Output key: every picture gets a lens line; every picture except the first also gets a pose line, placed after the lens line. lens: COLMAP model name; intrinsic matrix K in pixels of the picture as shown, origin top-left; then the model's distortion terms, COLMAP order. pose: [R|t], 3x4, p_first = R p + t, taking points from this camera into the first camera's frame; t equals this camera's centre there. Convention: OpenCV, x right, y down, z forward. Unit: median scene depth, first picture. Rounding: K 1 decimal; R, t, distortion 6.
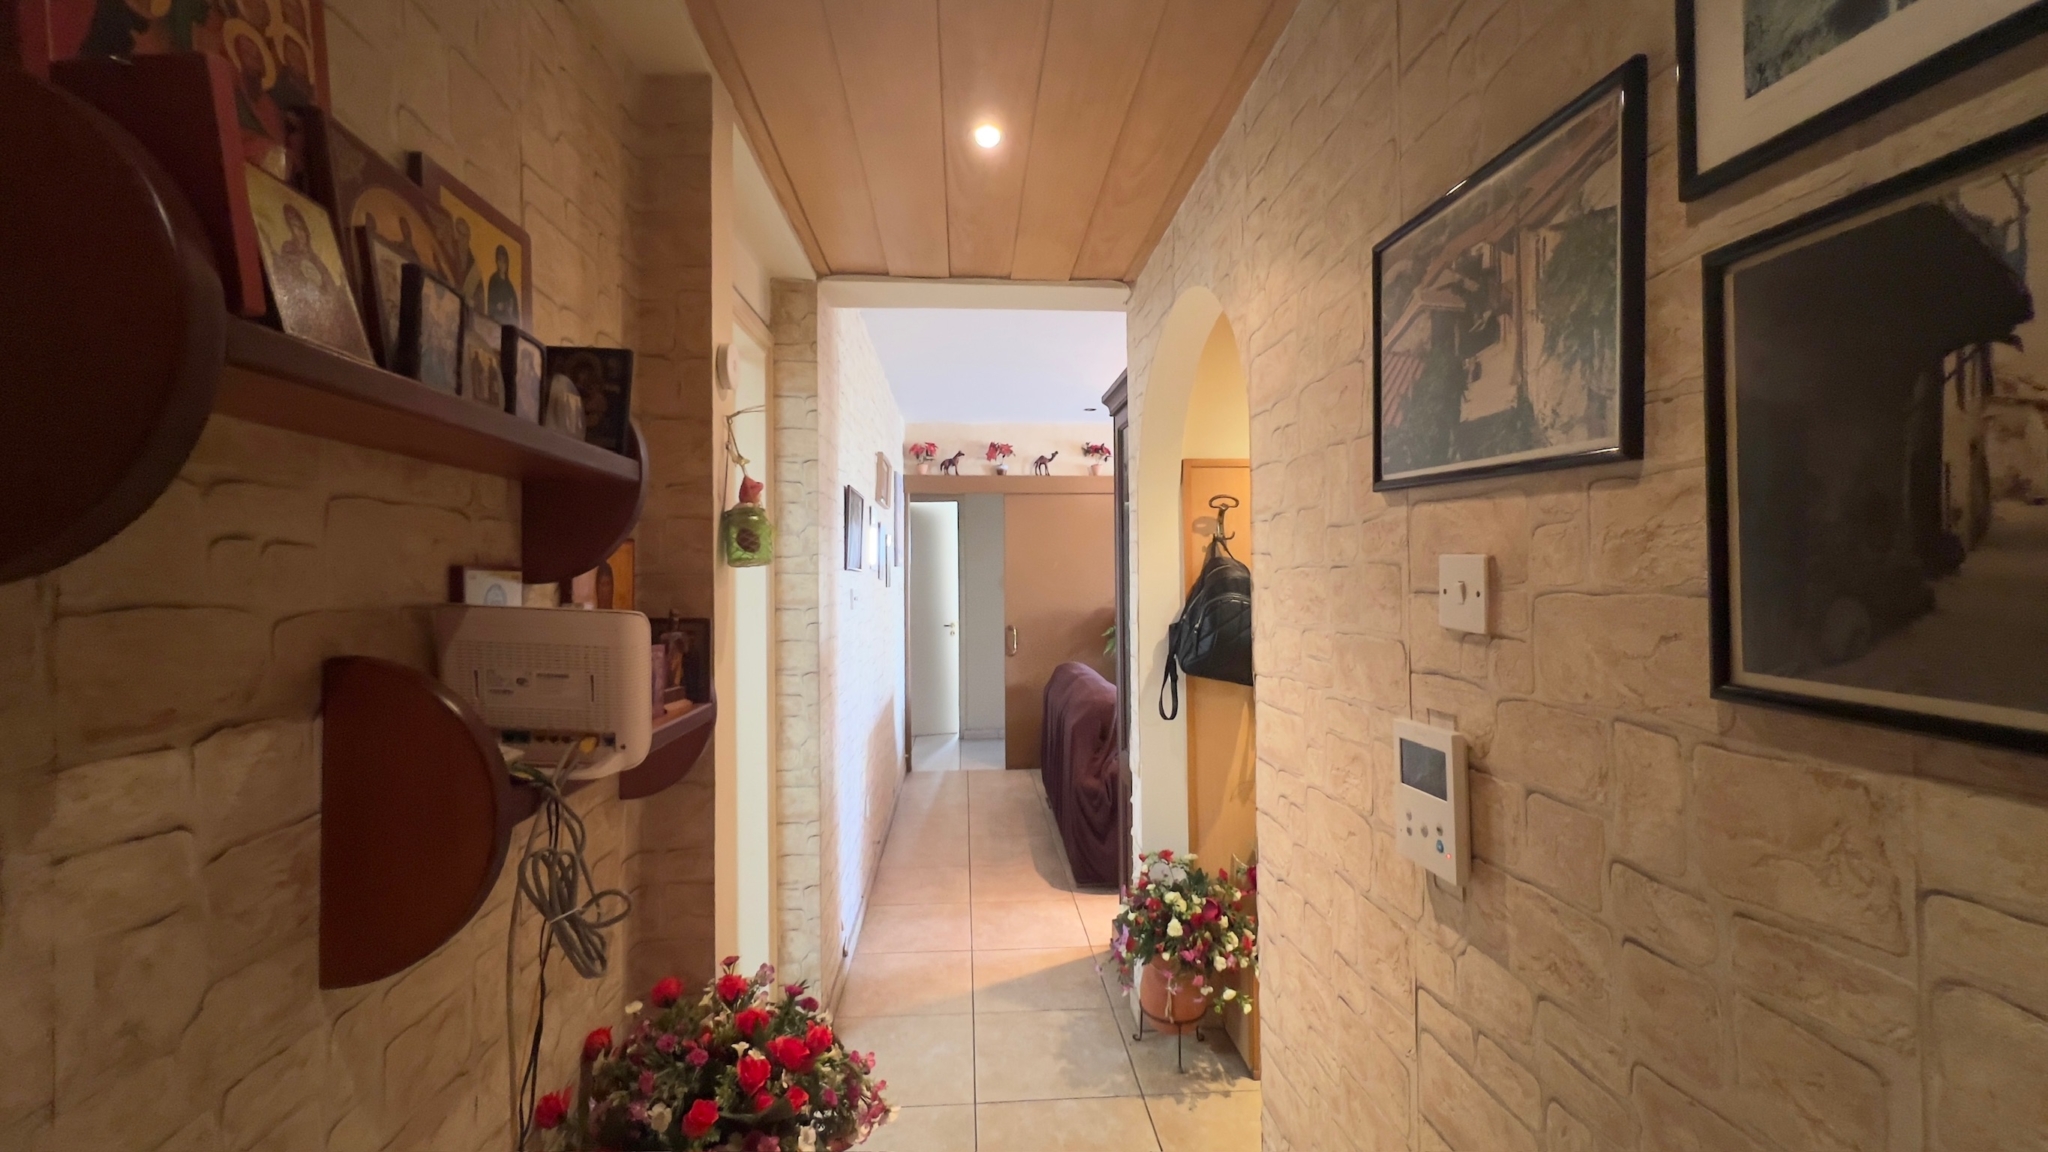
lens RADIAL K [[798.6, 0, 1024.0], [0, 798.6, 576.0], [0, 0, 1]] dist [-0.017707, -0.000148]
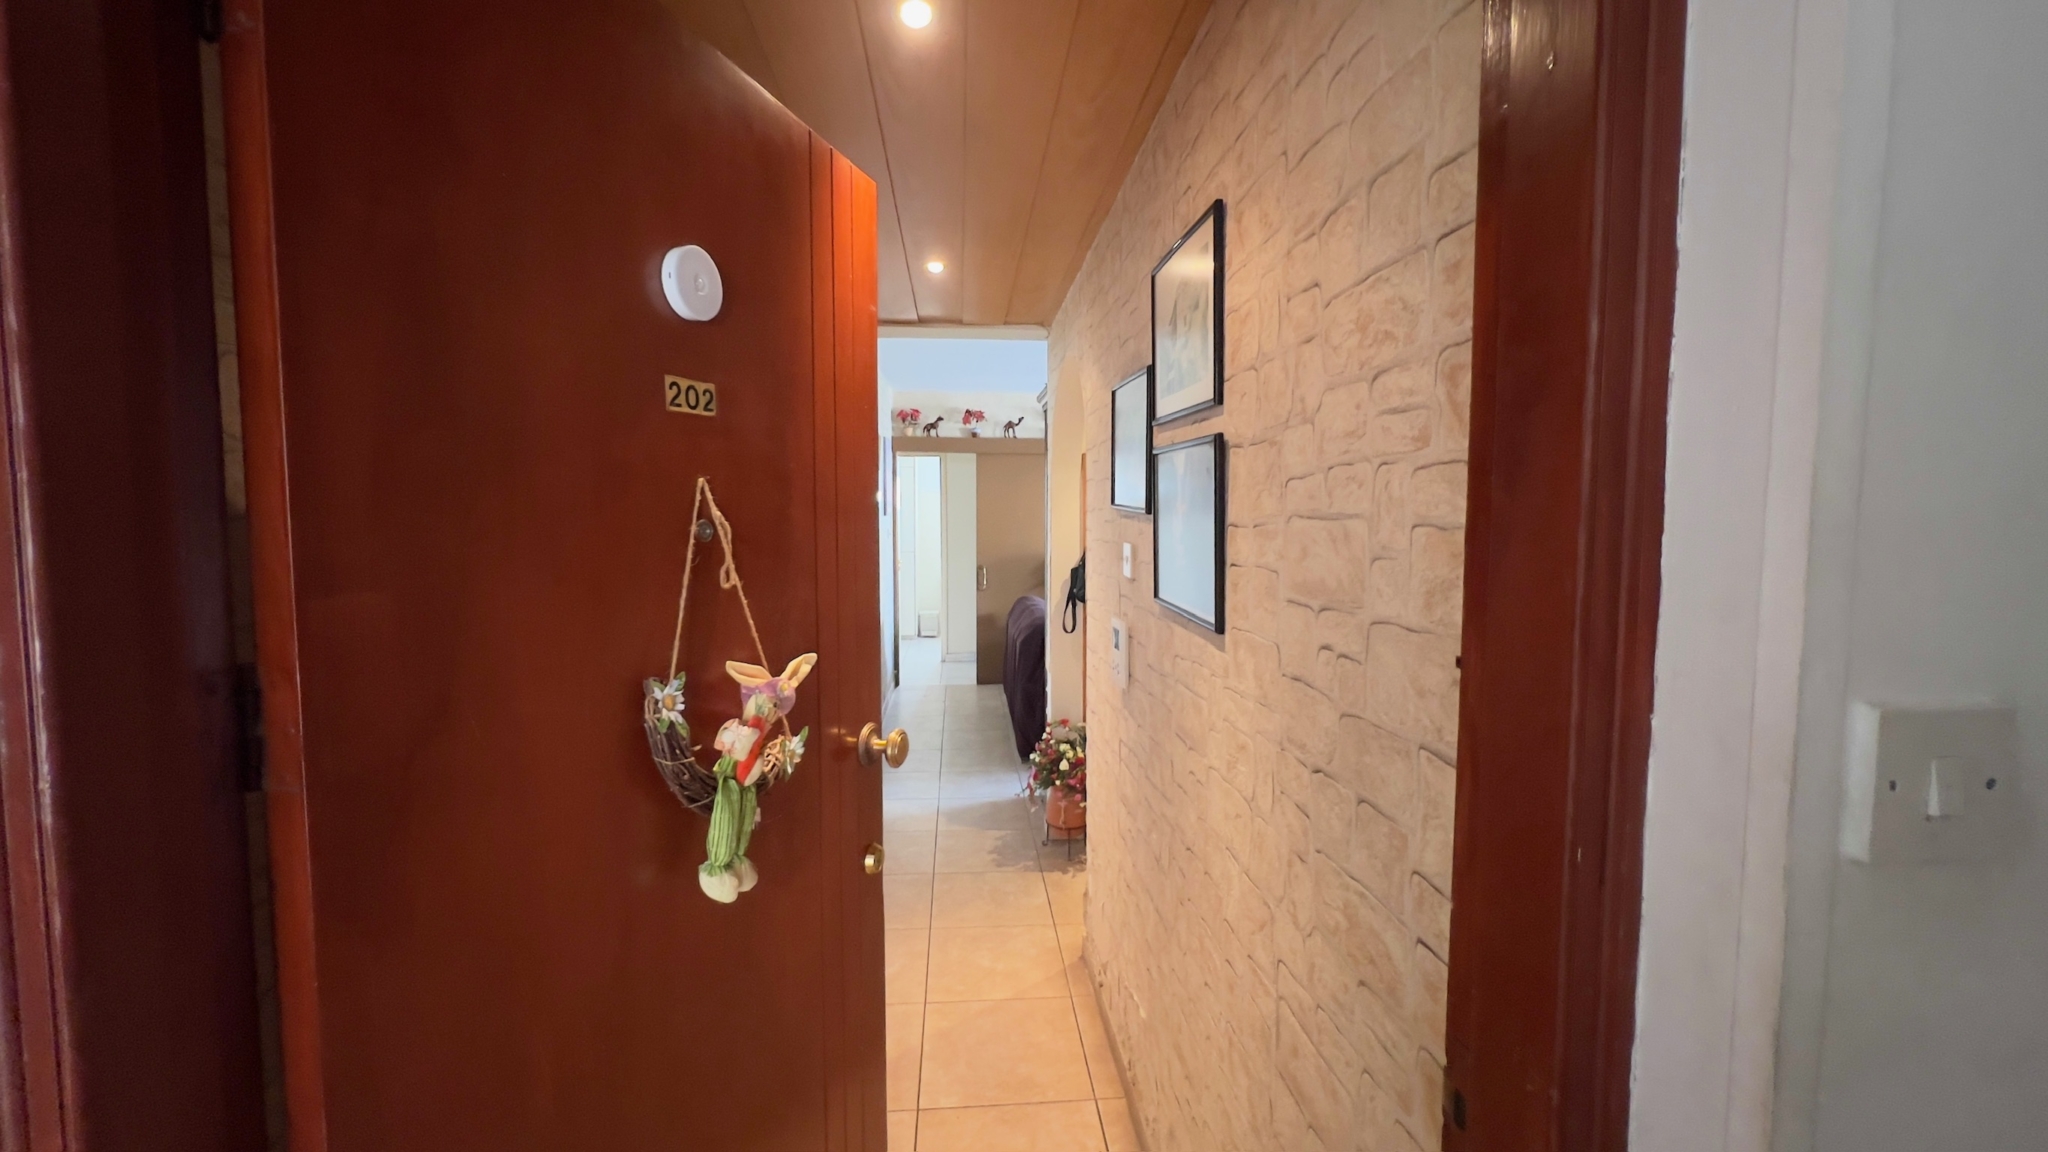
lens RADIAL K [[798.6, 0, 1024.0], [0, 798.6, 576.0], [0, 0, 1]] dist [-0.017707, -0.000148]
pose [[0.999887, 0.003047, 0.014740, 0.083300], [-0.004228, 0.996721, 0.080804, -0.046266], [-0.014445, -0.080857, 0.996621, -0.487693]]
